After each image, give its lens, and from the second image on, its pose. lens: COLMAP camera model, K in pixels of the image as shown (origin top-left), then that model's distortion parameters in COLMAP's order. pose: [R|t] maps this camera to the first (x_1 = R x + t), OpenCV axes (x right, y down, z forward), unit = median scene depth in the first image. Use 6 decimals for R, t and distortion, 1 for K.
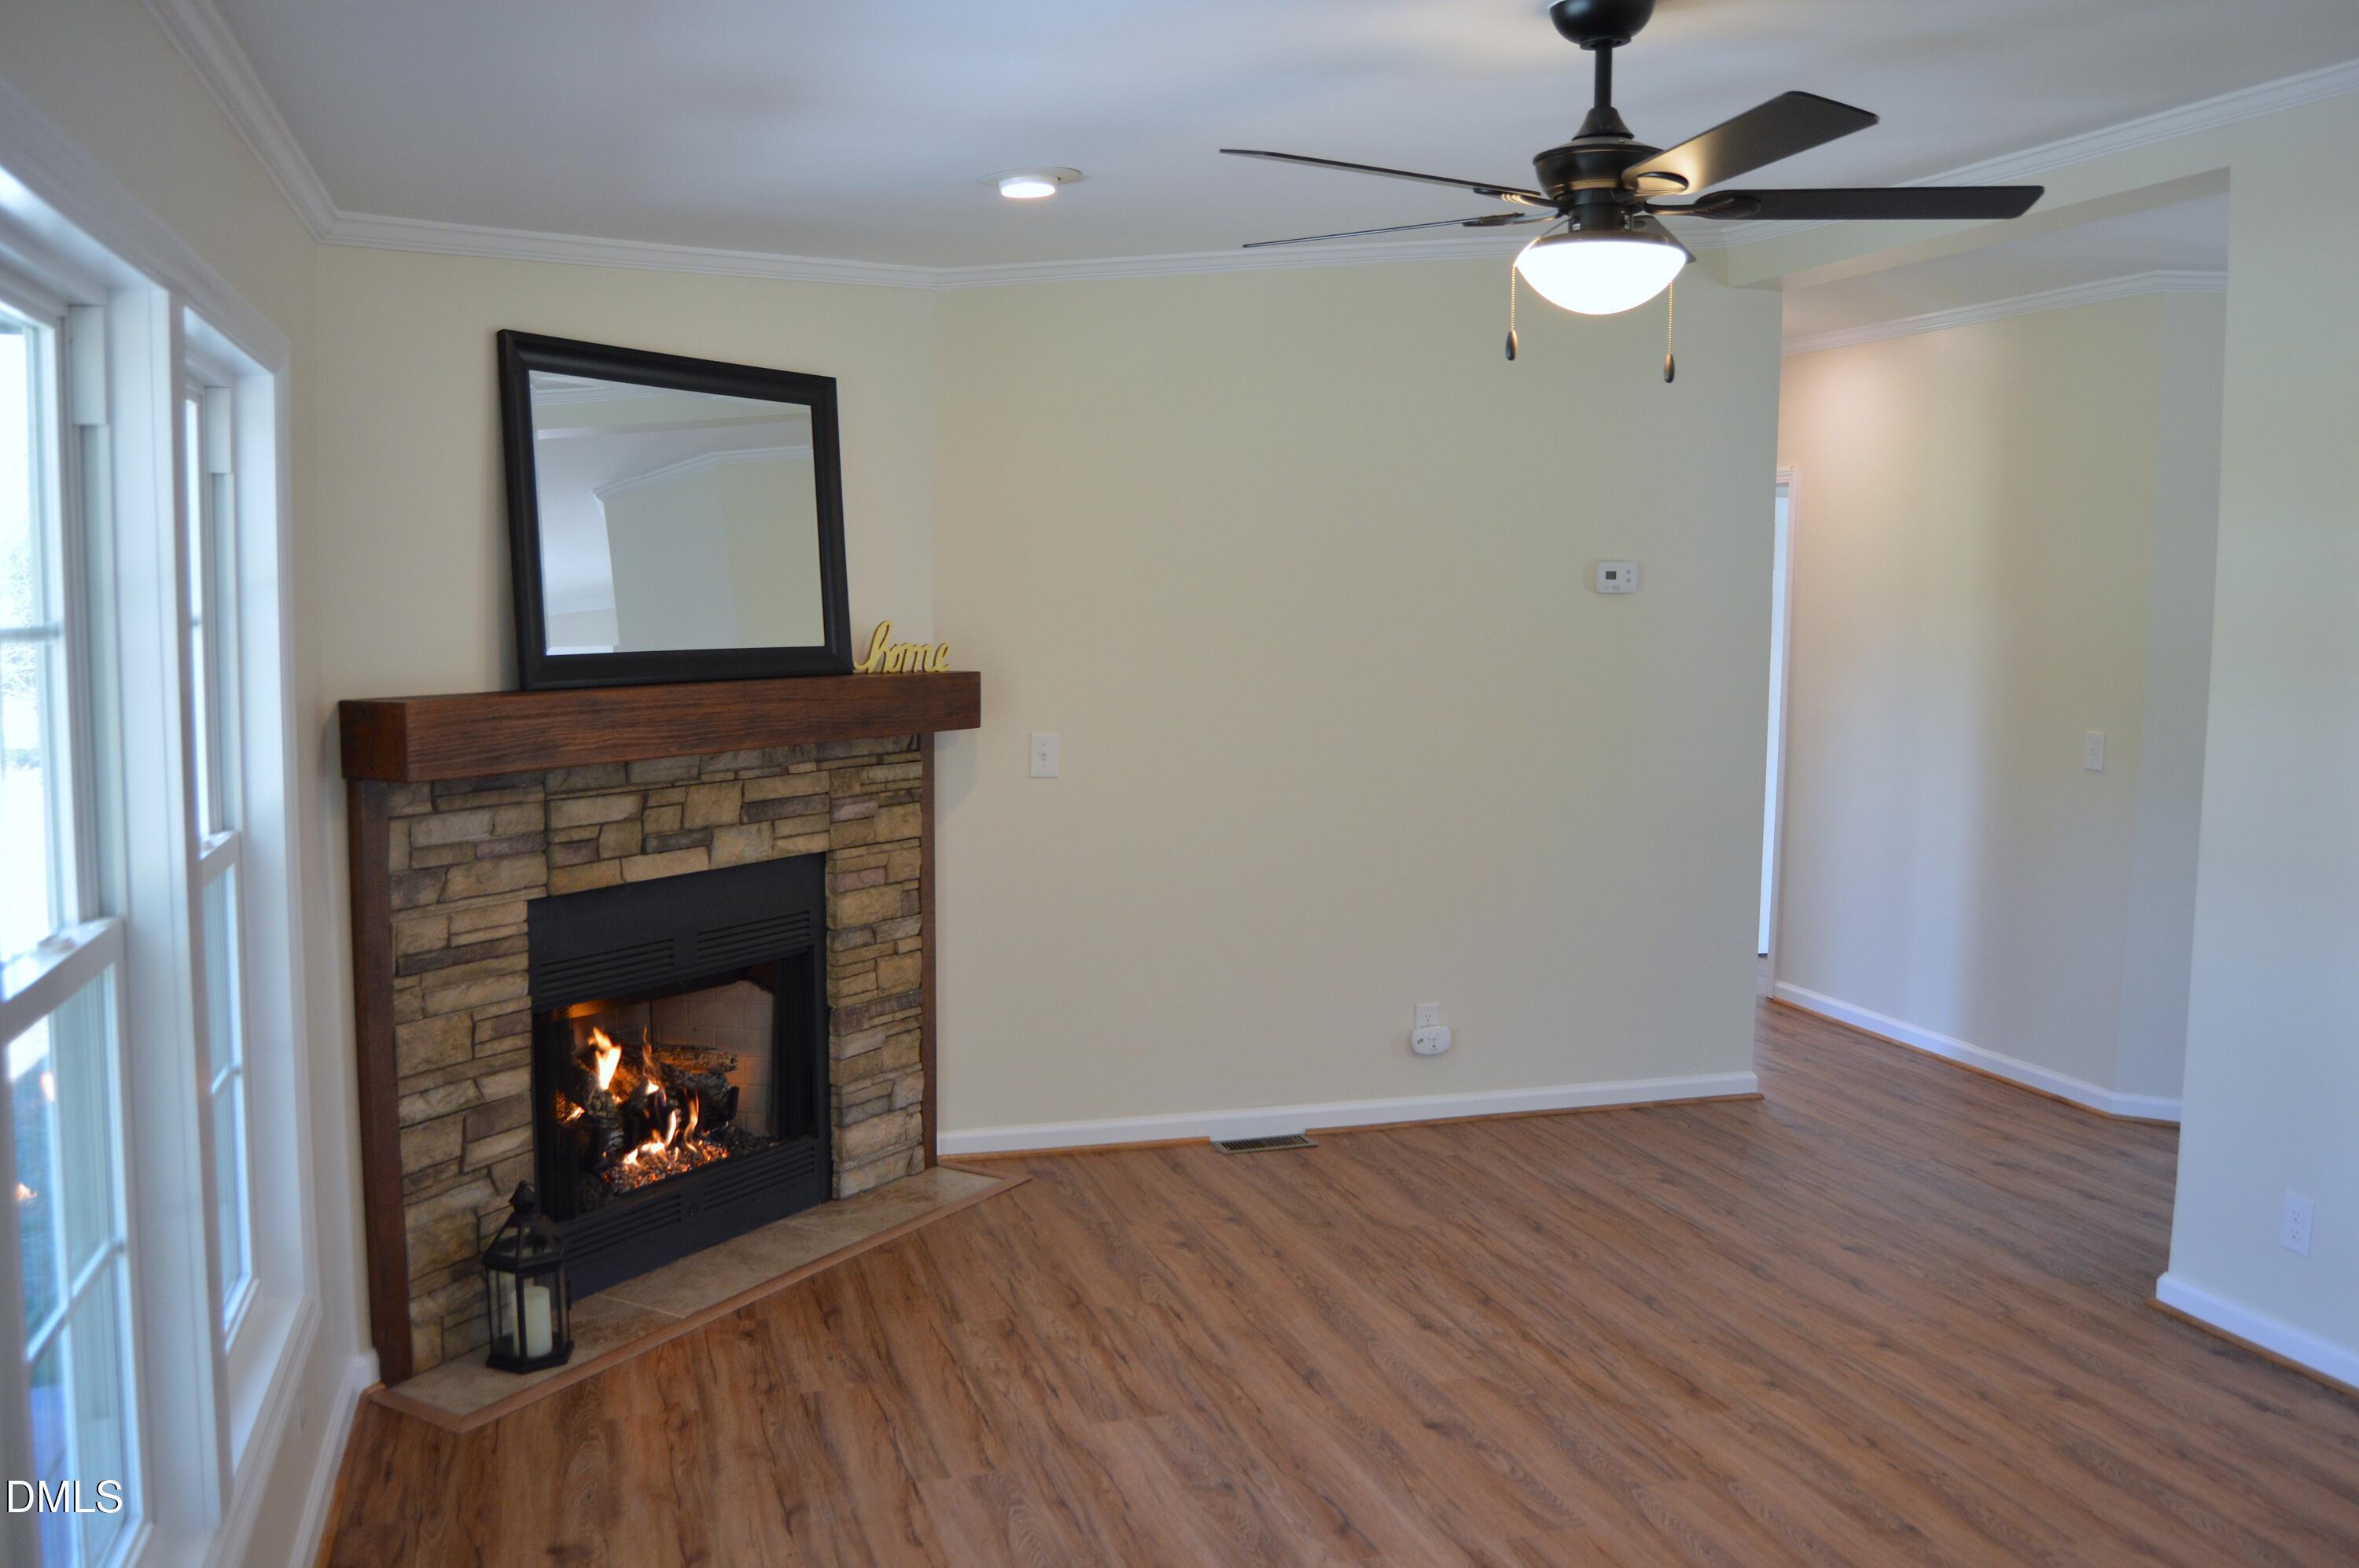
lens RADIAL K [[1915.8, 0, 1174.8], [0, 1915.8, 773.5], [0, 0, 1]] dist [-0.085593, 0.030095]
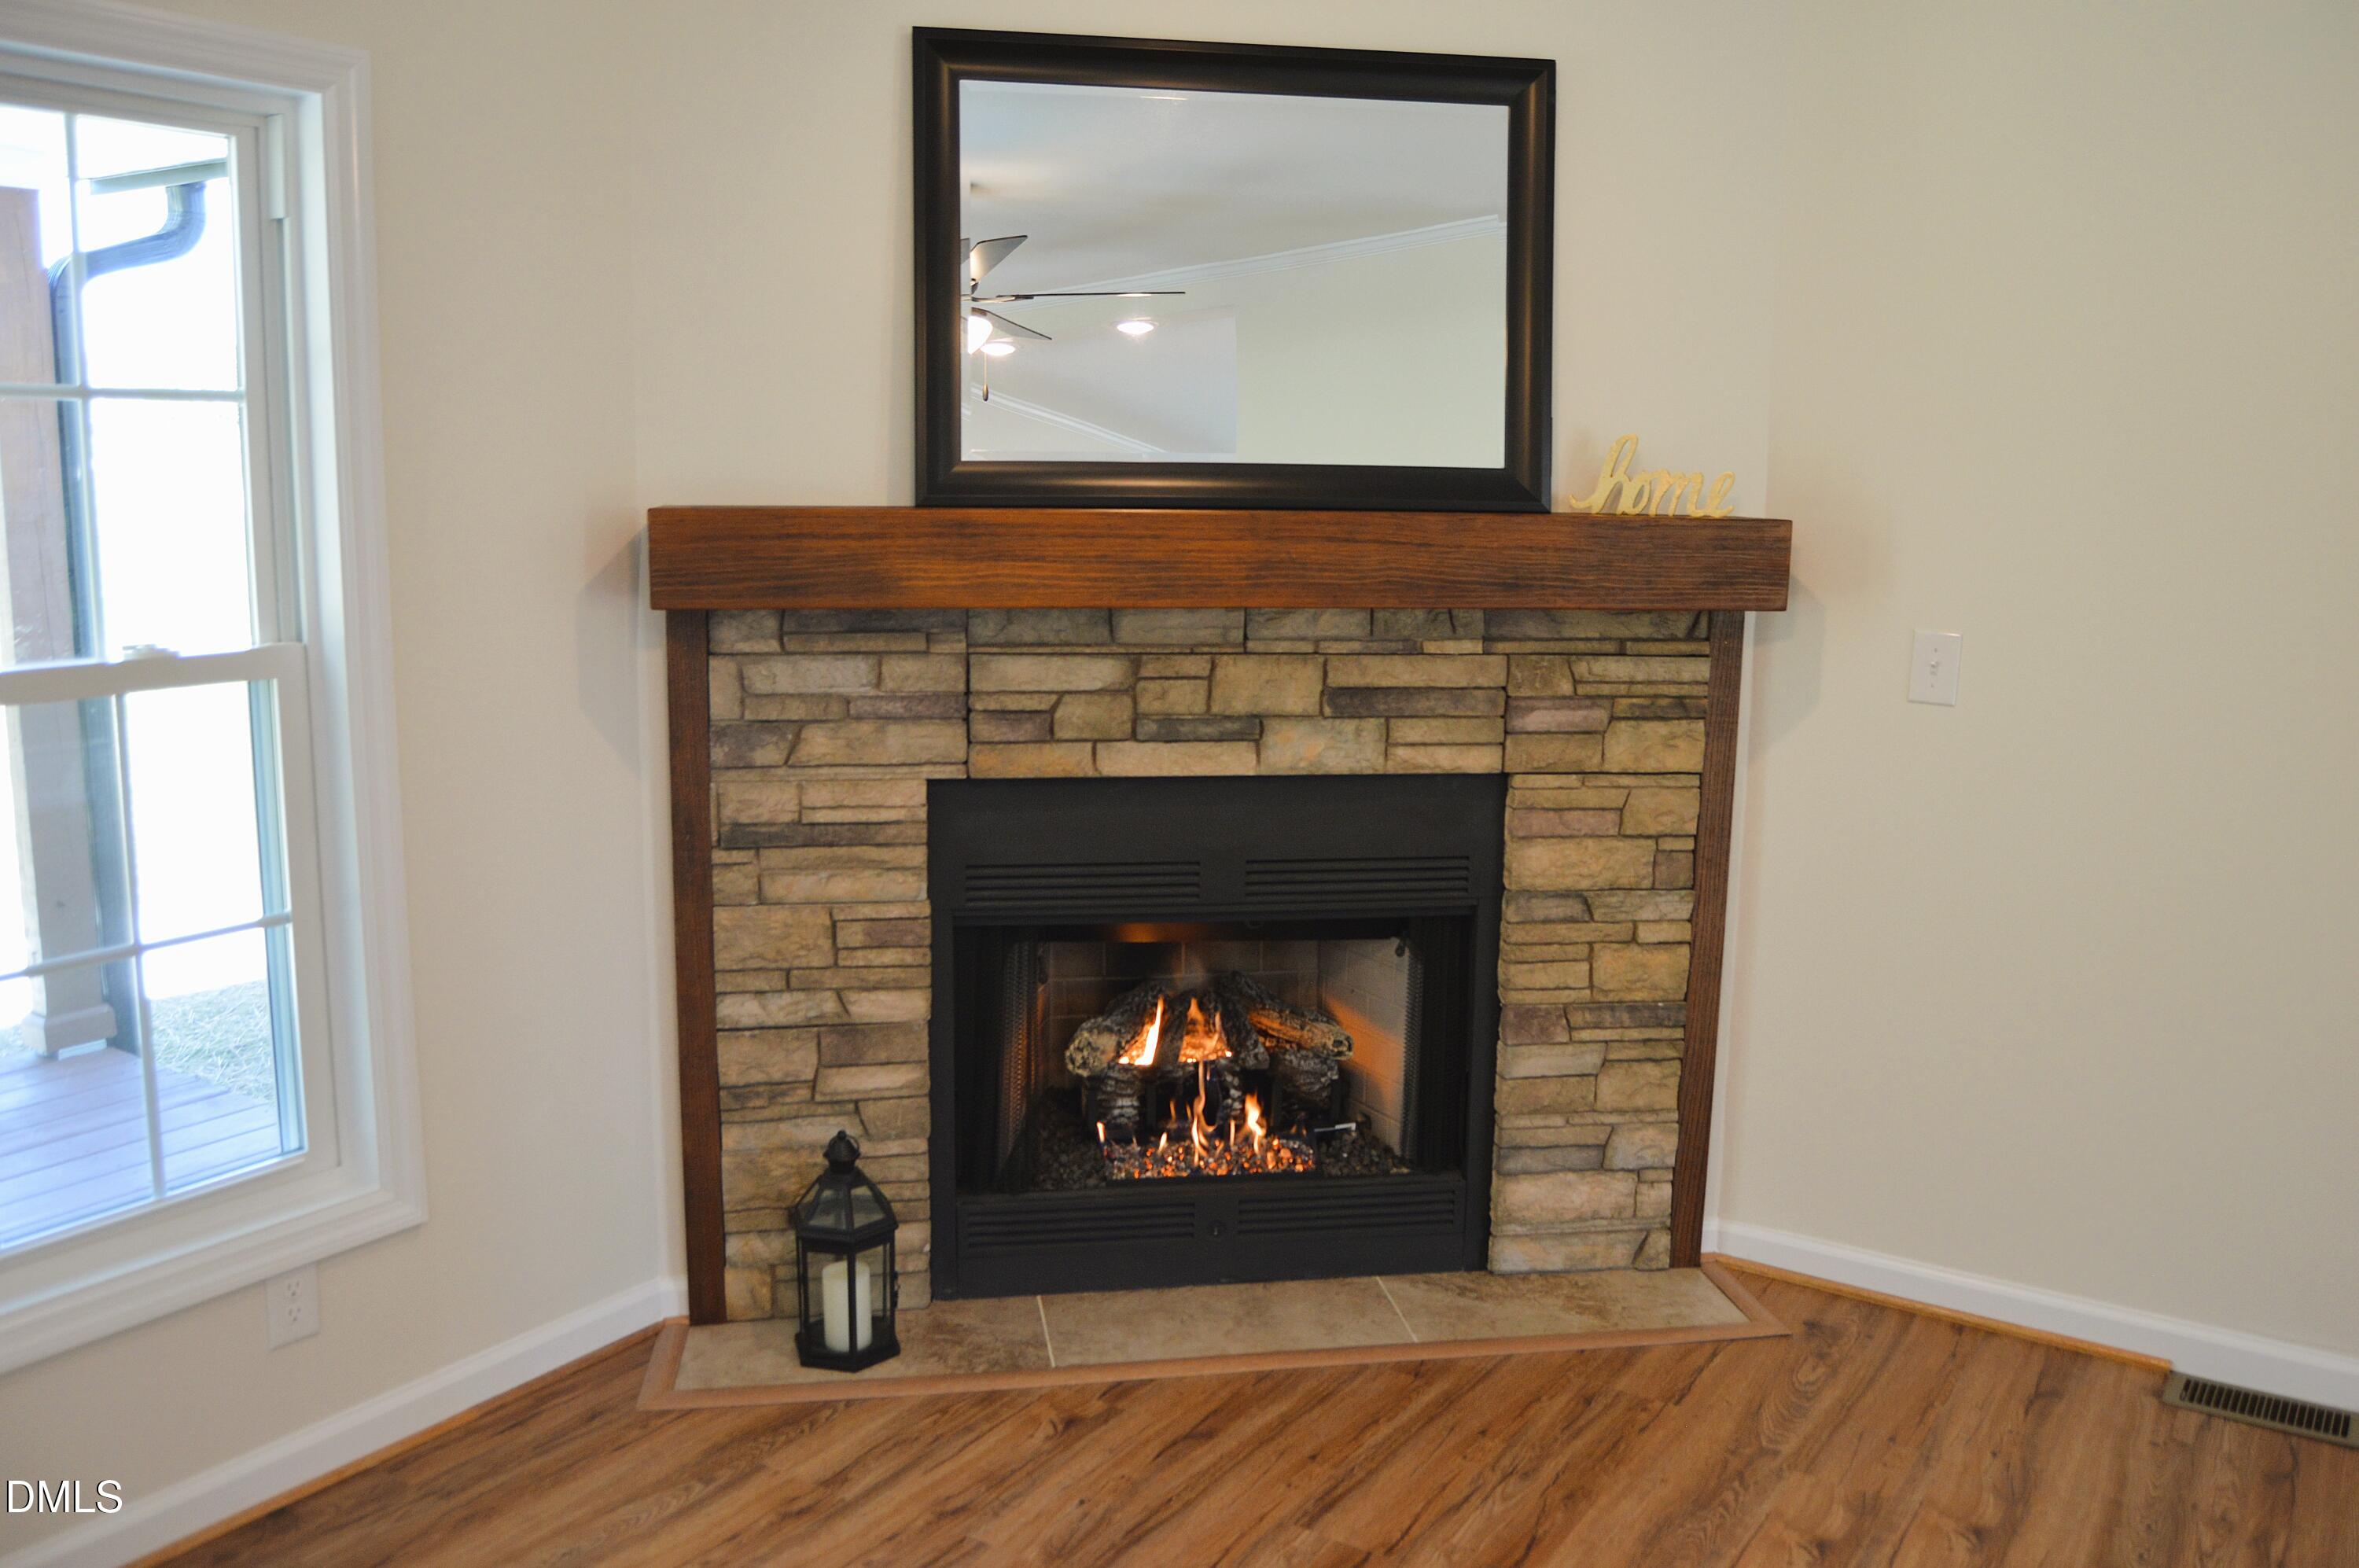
lens RADIAL K [[1915.8, 0, 1201.2], [0, 1915.8, 773.0], [0, 0, 1]] dist [-0.085593, 0.030095]
pose [[0.639378, 0.125870, -0.758520, 0.316302], [-0.080518, 0.992046, 0.096750, -0.019906], [0.764665, -0.000786, 0.644428, 0.572207]]
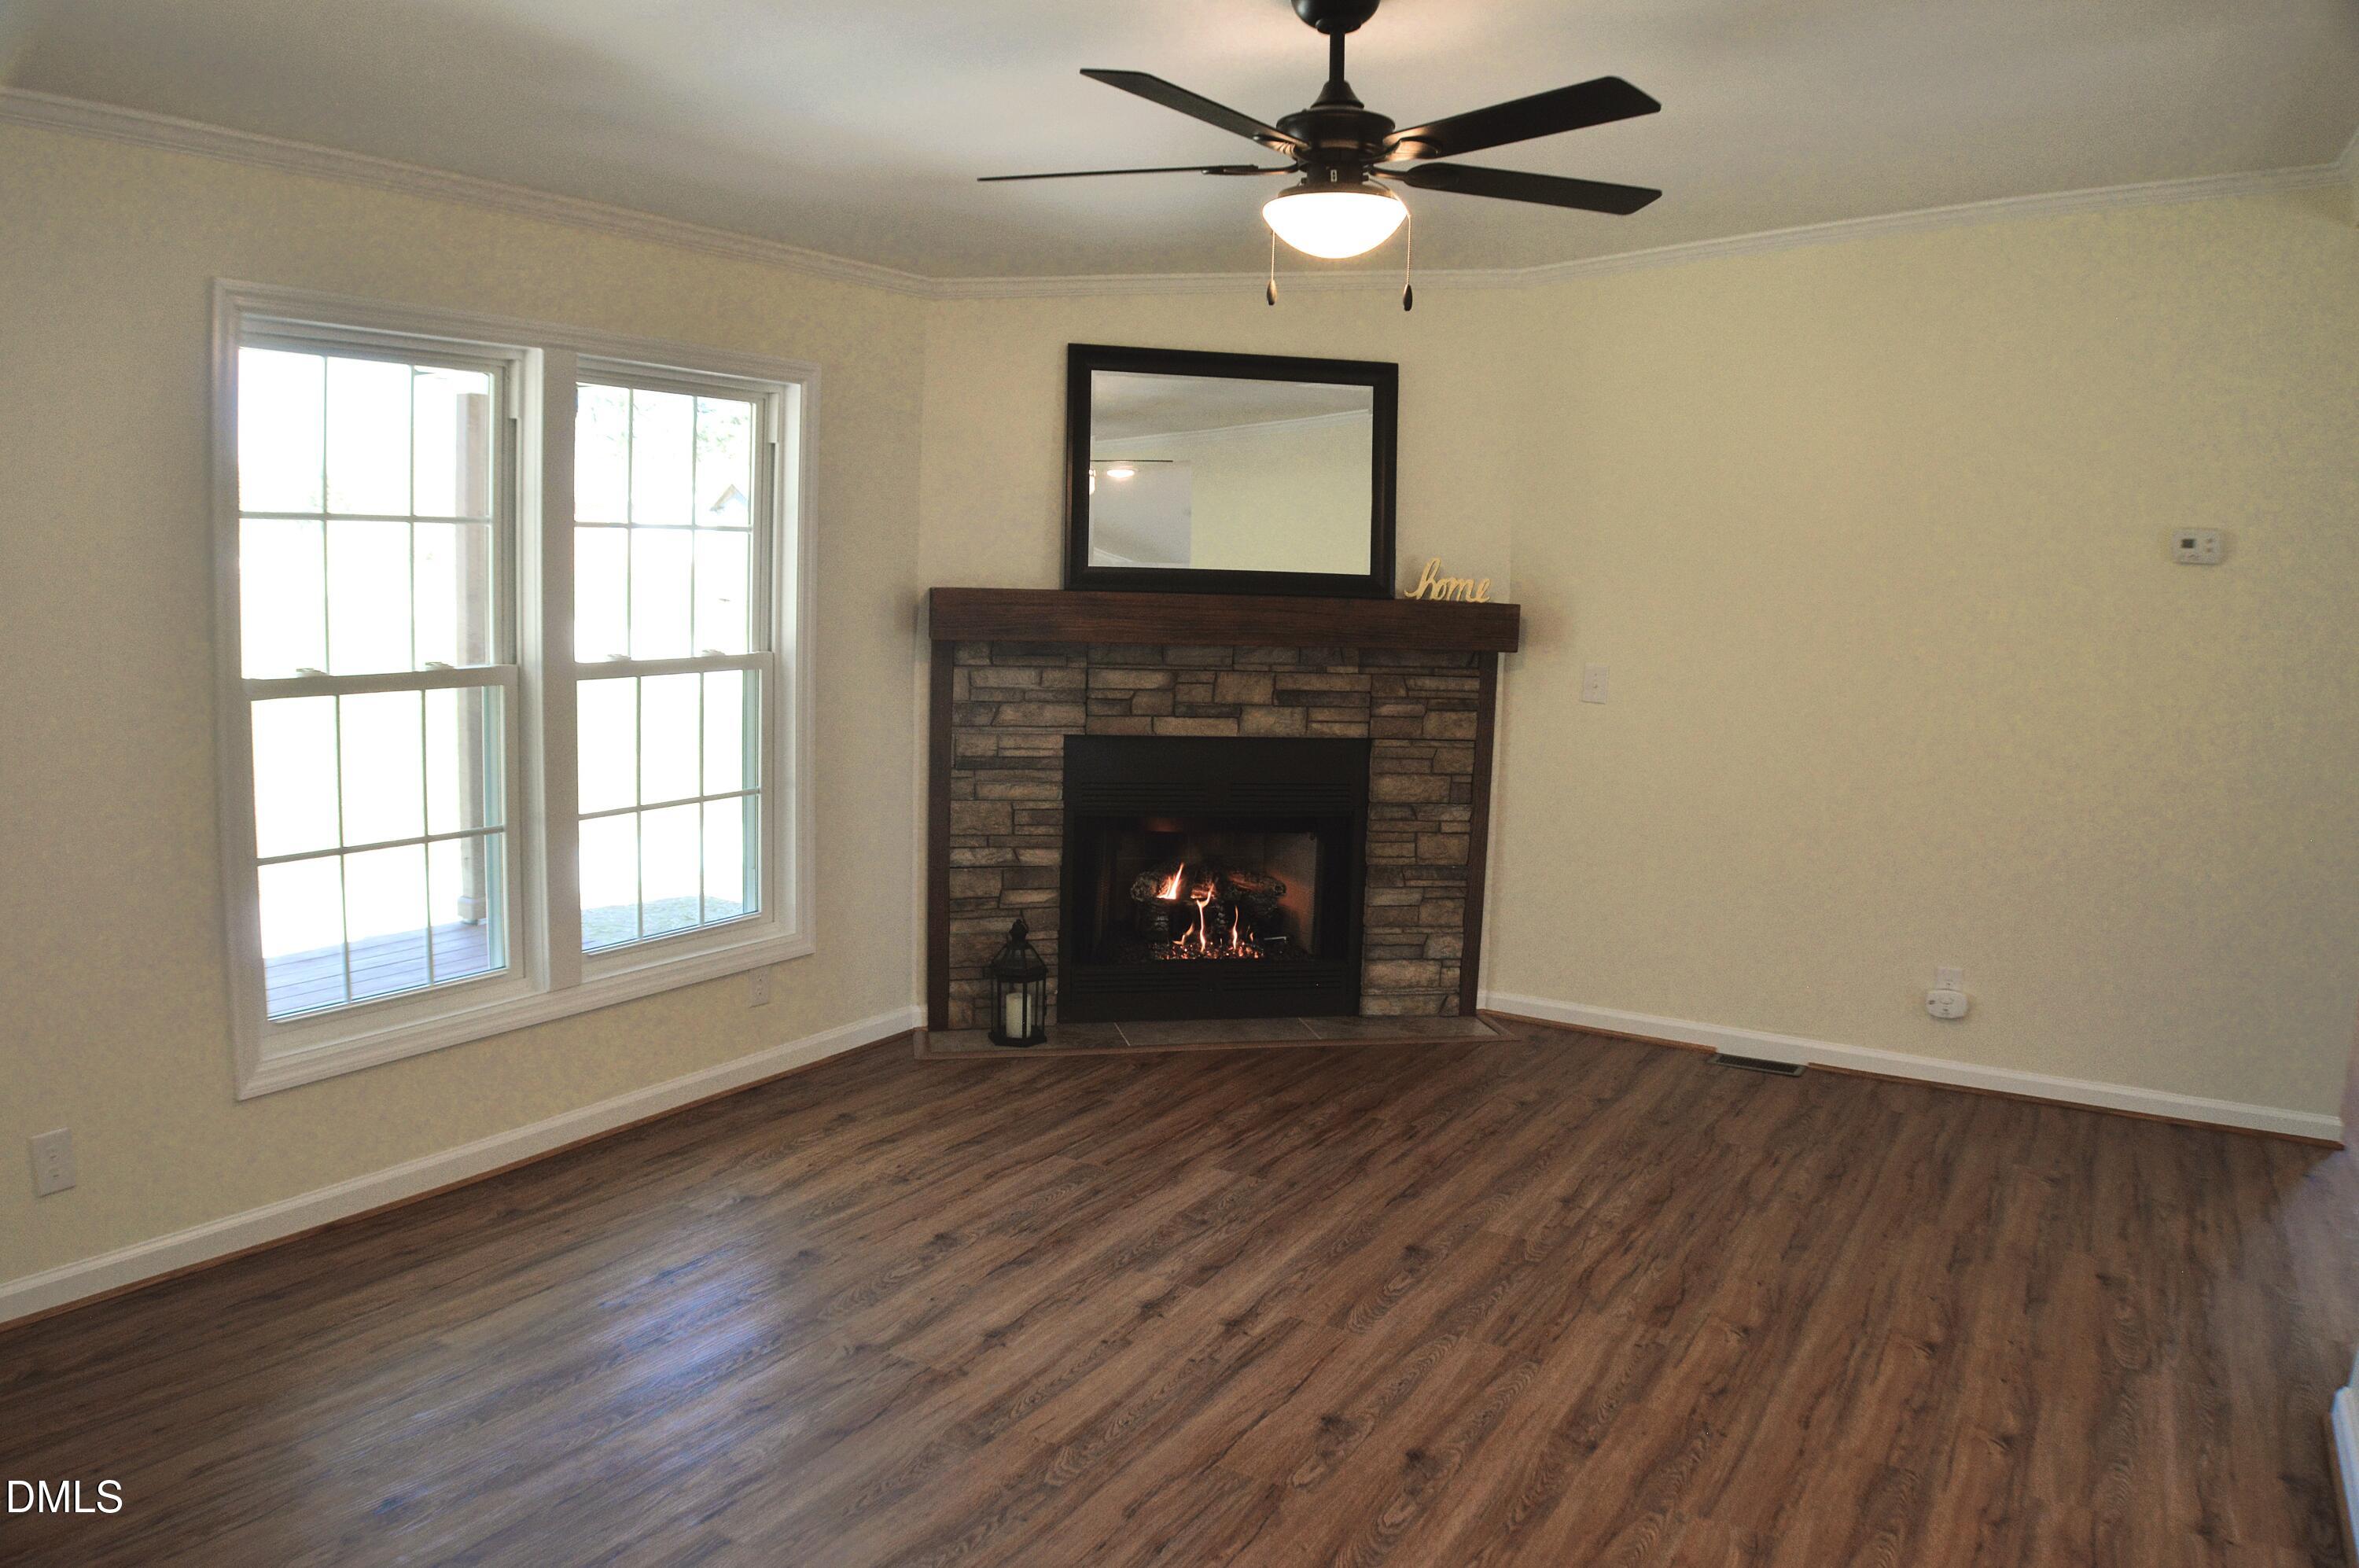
lens RADIAL K [[1684.5, 0, 1193.9], [0, 1684.5, 775.8], [0, 0, 1]] dist [-0.162286, 0.016407]
pose [[0.675939, 0.106742, -0.729186, 0.659473], [-0.094654, 0.993834, 0.057741, 0.014070], [0.730854, 0.029991, 0.681875, 0.189173]]
